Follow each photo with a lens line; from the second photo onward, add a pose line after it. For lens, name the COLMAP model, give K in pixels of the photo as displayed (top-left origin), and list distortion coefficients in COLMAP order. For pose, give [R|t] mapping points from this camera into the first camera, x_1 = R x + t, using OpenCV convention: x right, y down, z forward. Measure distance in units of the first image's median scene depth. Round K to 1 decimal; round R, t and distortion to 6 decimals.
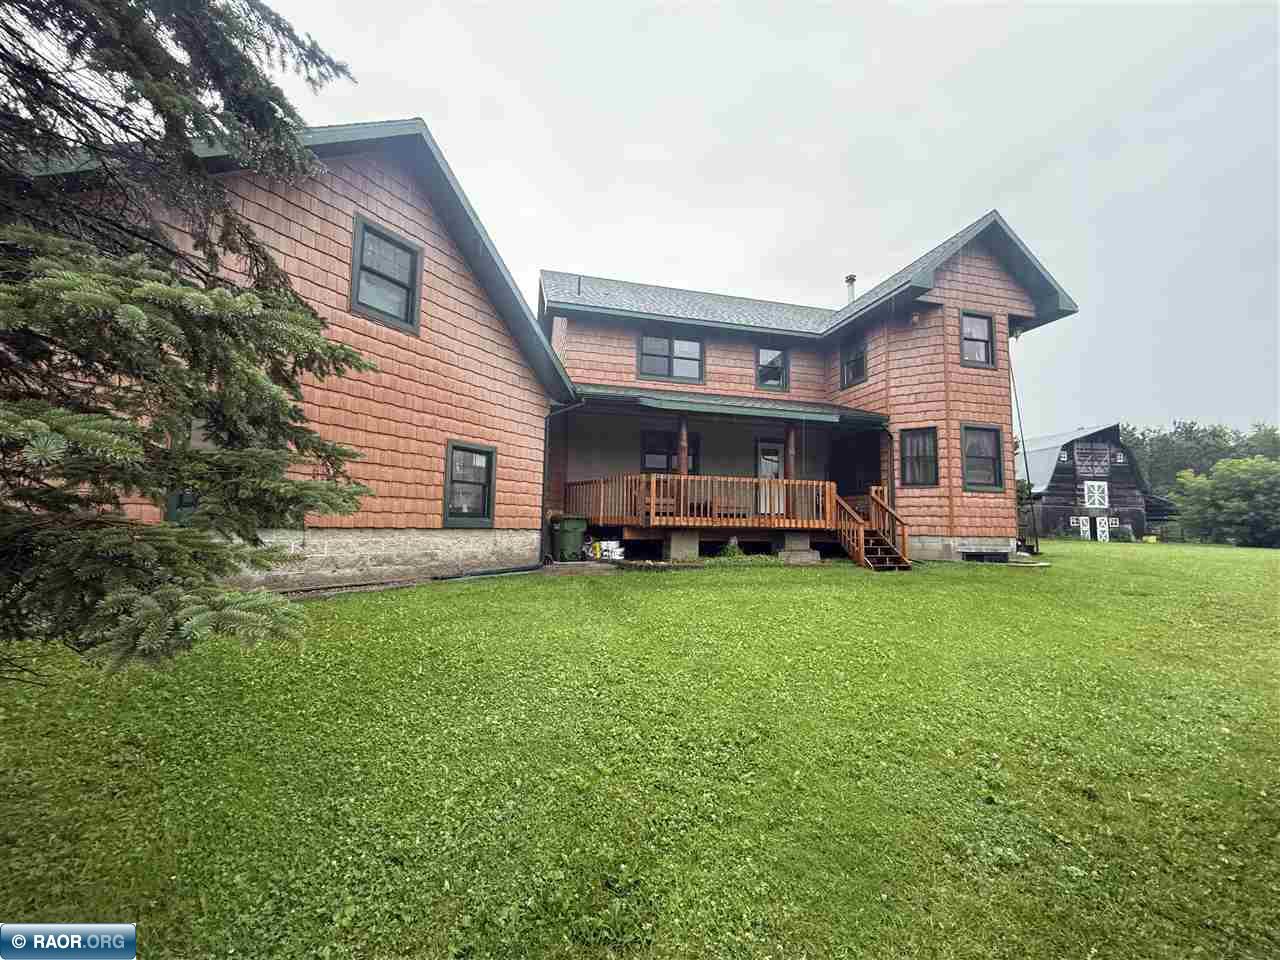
lens RADIAL K [[507.3, 0, 640.0], [0, 507.3, 480.0], [0, 0, 1]] dist [0.000603, -0.000053]
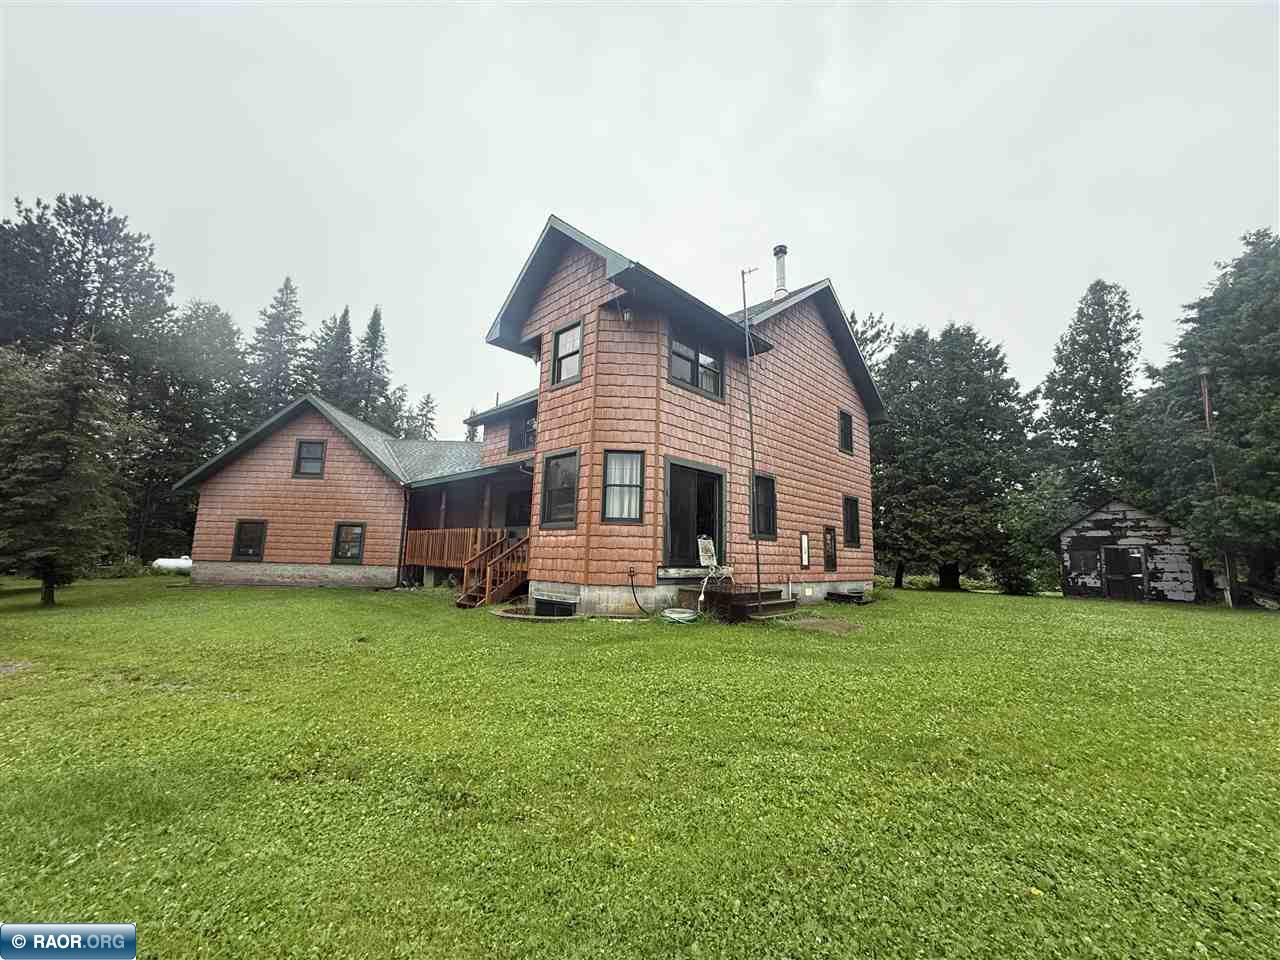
lens RADIAL K [[507.3, 0, 640.0], [0, 507.3, 480.0], [0, 0, 1]] dist [0.000603, -0.000053]
pose [[0.522163, -0.130768, -0.842761, 1.603701], [0.059554, 0.991353, -0.116926, 0.054116], [0.850764, 0.010865, 0.525436, 0.723879]]
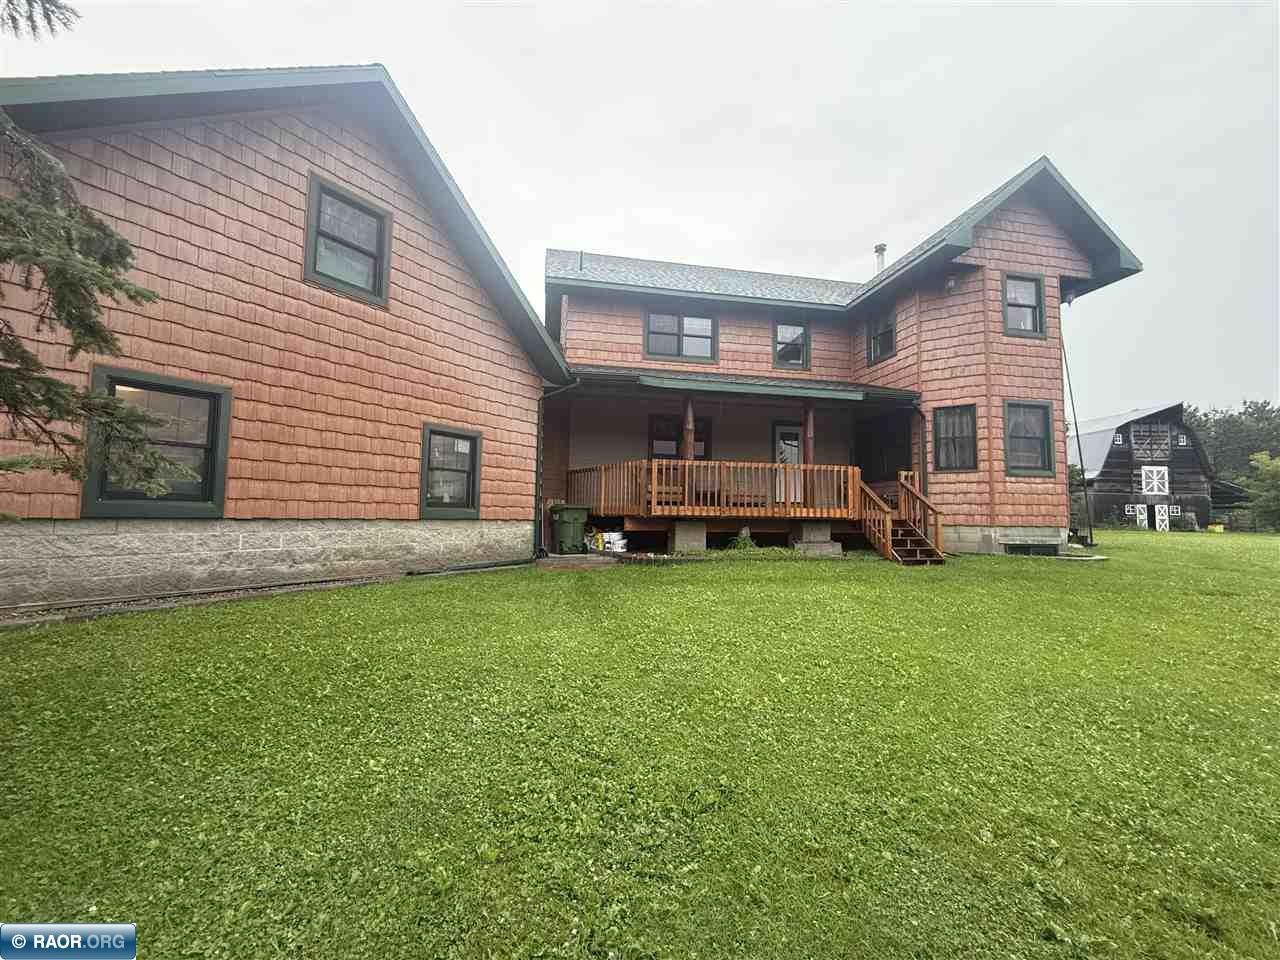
lens RADIAL K [[507.3, 0, 640.0], [0, 507.3, 480.0], [0, 0, 1]] dist [0.000603, -0.000053]
pose [[0.998327, -0.007959, -0.057264, 0.048016], [0.009026, 0.999790, 0.018409, 0.007662], [0.057106, -0.018895, 0.998189, 0.076368]]
